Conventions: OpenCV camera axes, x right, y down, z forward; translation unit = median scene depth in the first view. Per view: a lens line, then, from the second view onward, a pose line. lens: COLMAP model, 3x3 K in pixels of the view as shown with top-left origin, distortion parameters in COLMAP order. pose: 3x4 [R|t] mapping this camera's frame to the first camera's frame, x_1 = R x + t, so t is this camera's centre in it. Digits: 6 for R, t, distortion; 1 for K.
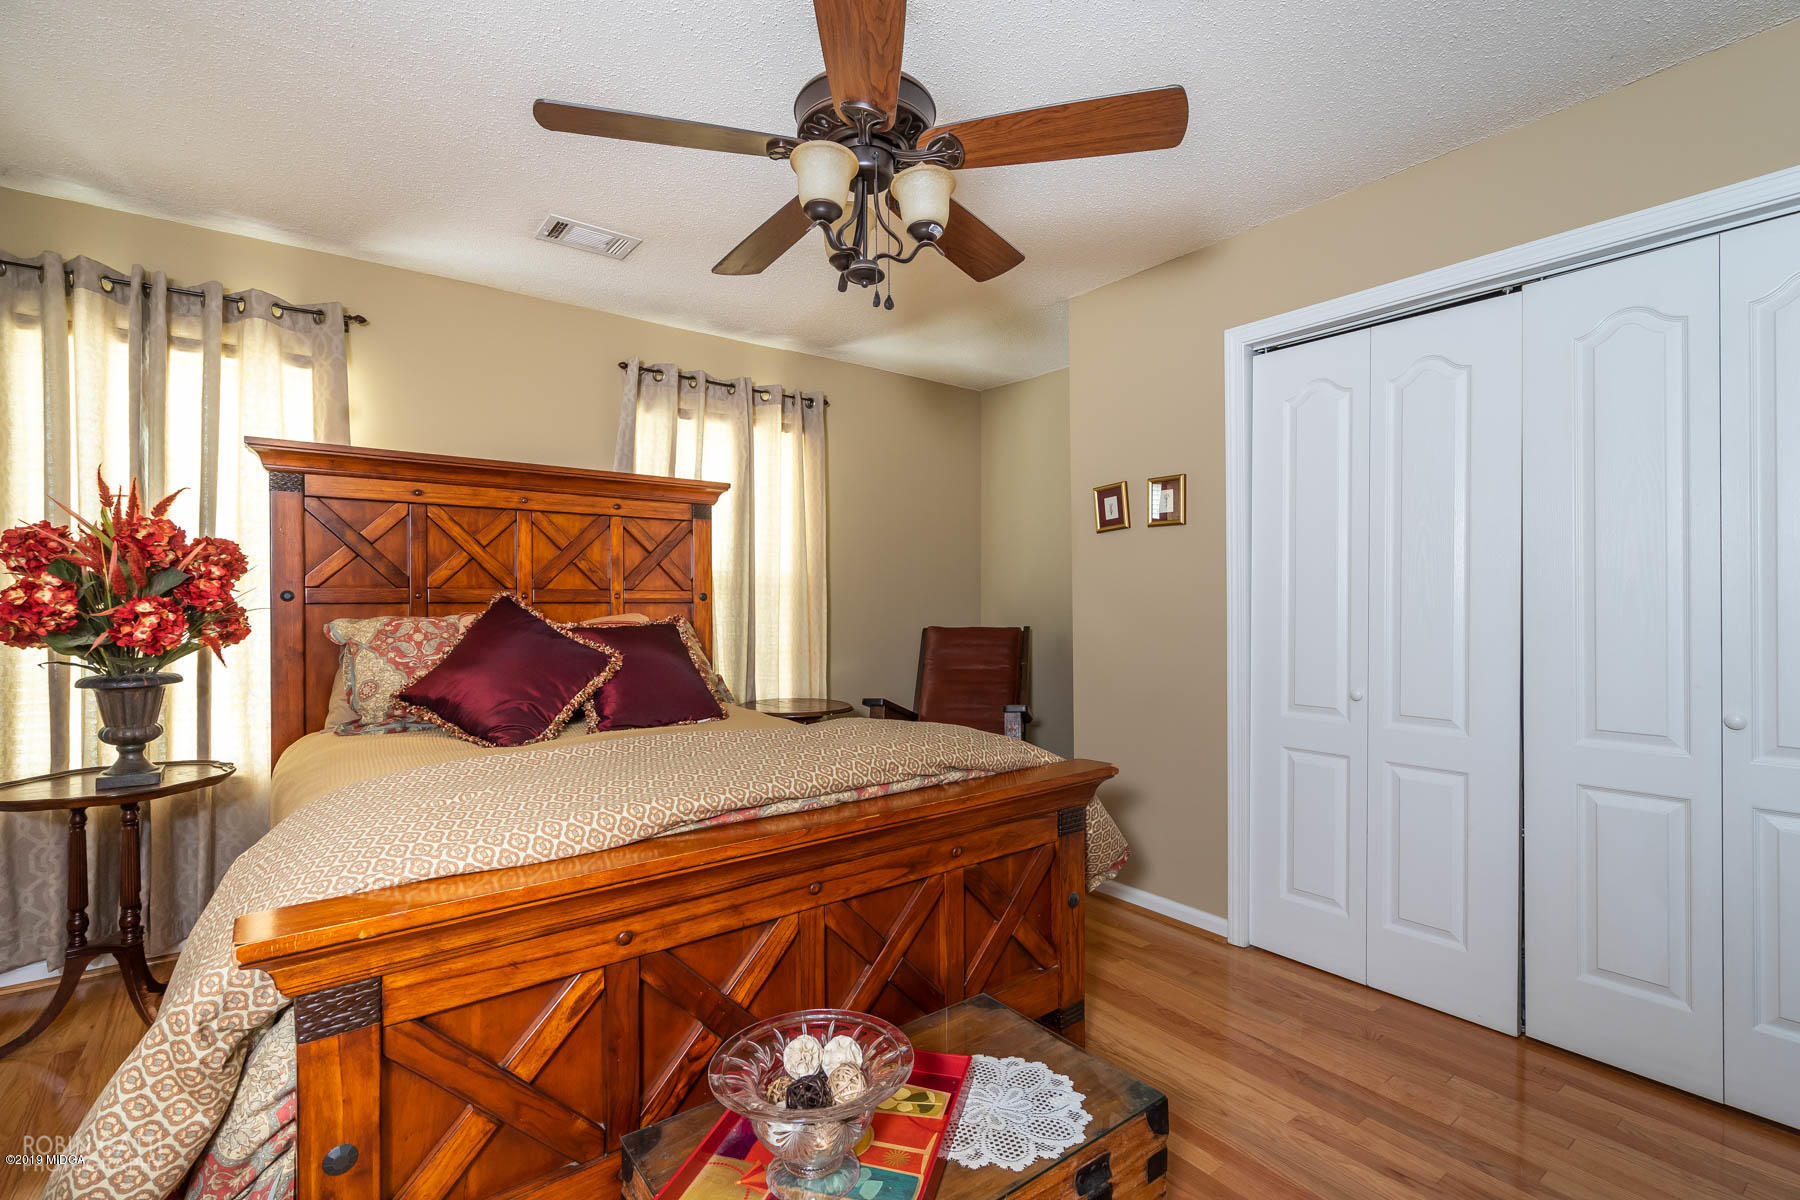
lens RADIAL K [[812.5, 0, 889.4], [0, 812.5, 595.5], [0, 0, 1]] dist [-0.003703, 0.000320]
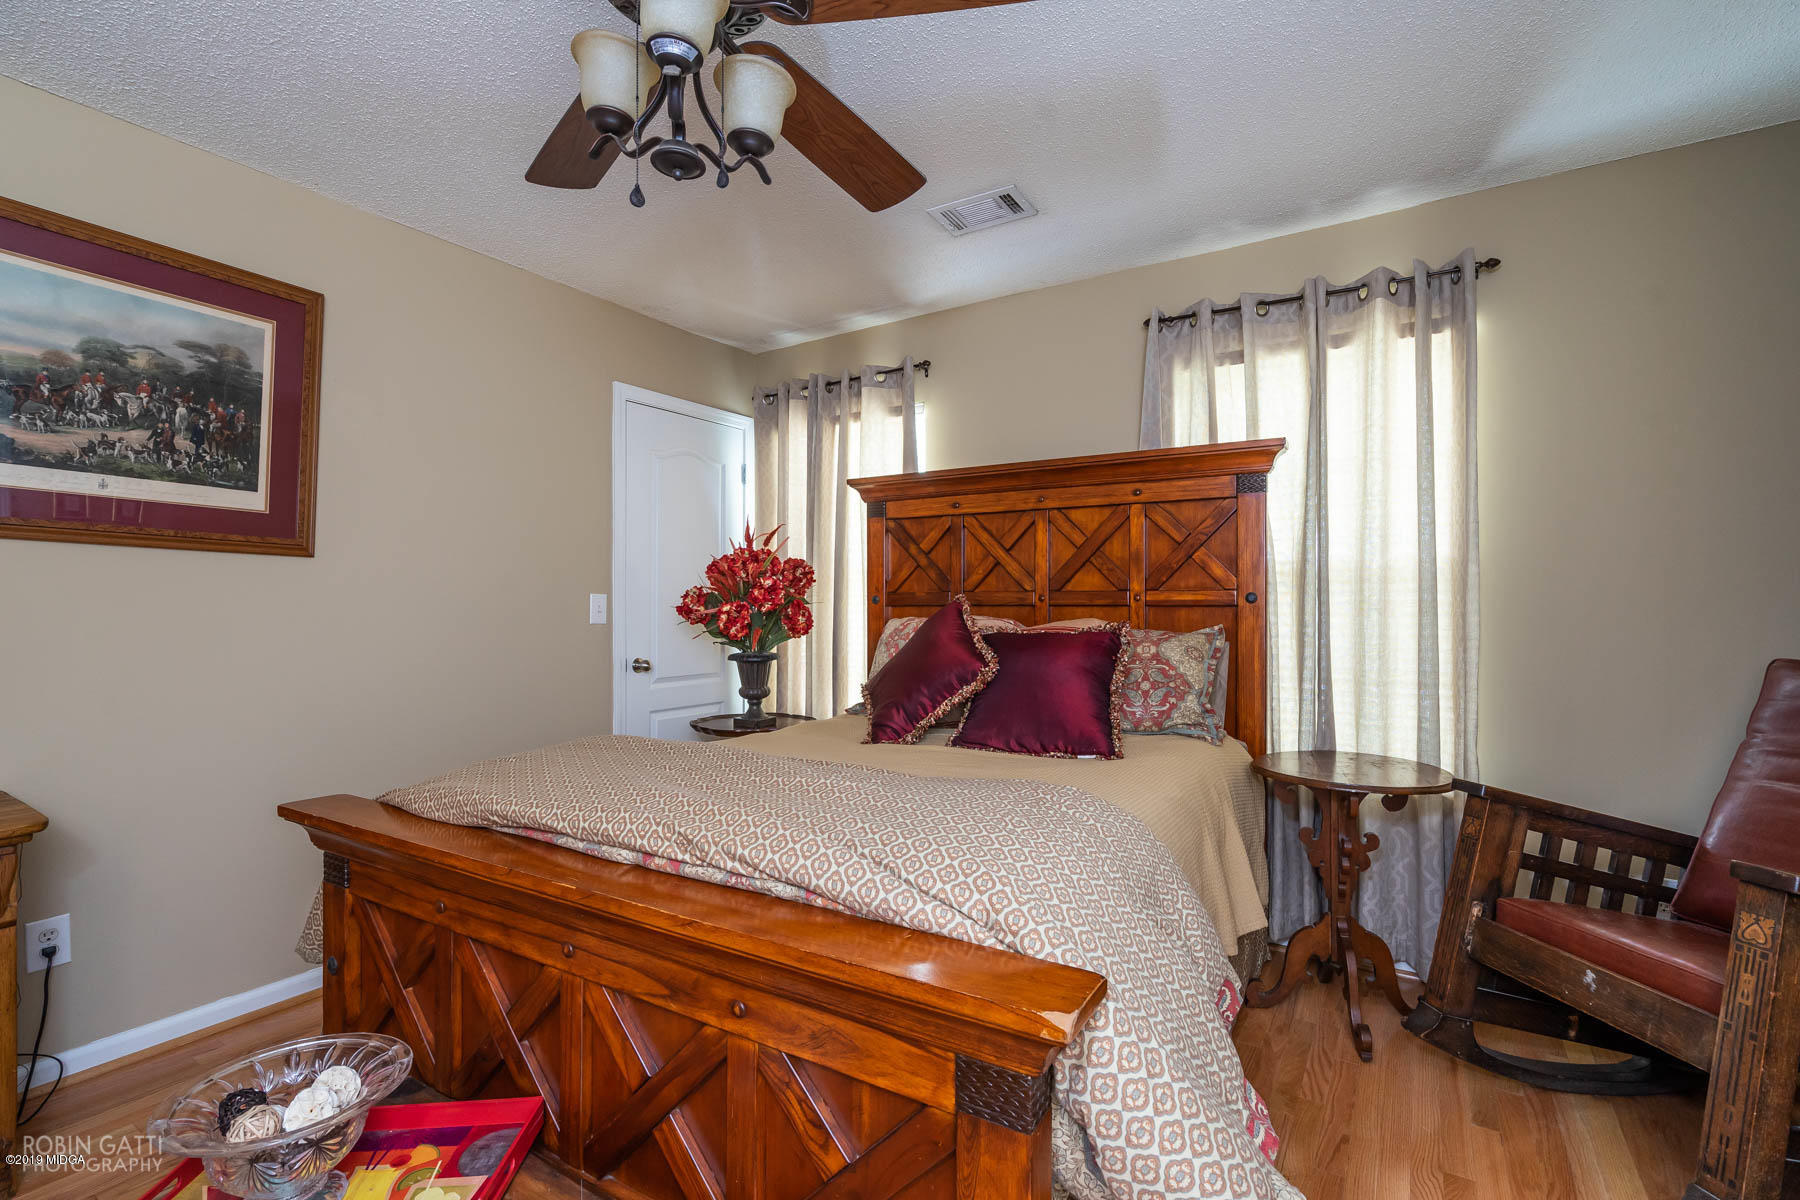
lens RADIAL K [[812.5, 0, 889.4], [0, 812.5, 595.5], [0, 0, 1]] dist [-0.003703, 0.000320]
pose [[0.352827, -0.009132, -0.935644, 0.402684], [0.008284, 0.999944, -0.006635, 0.002122], [0.935652, -0.005409, 0.352882, 0.505020]]
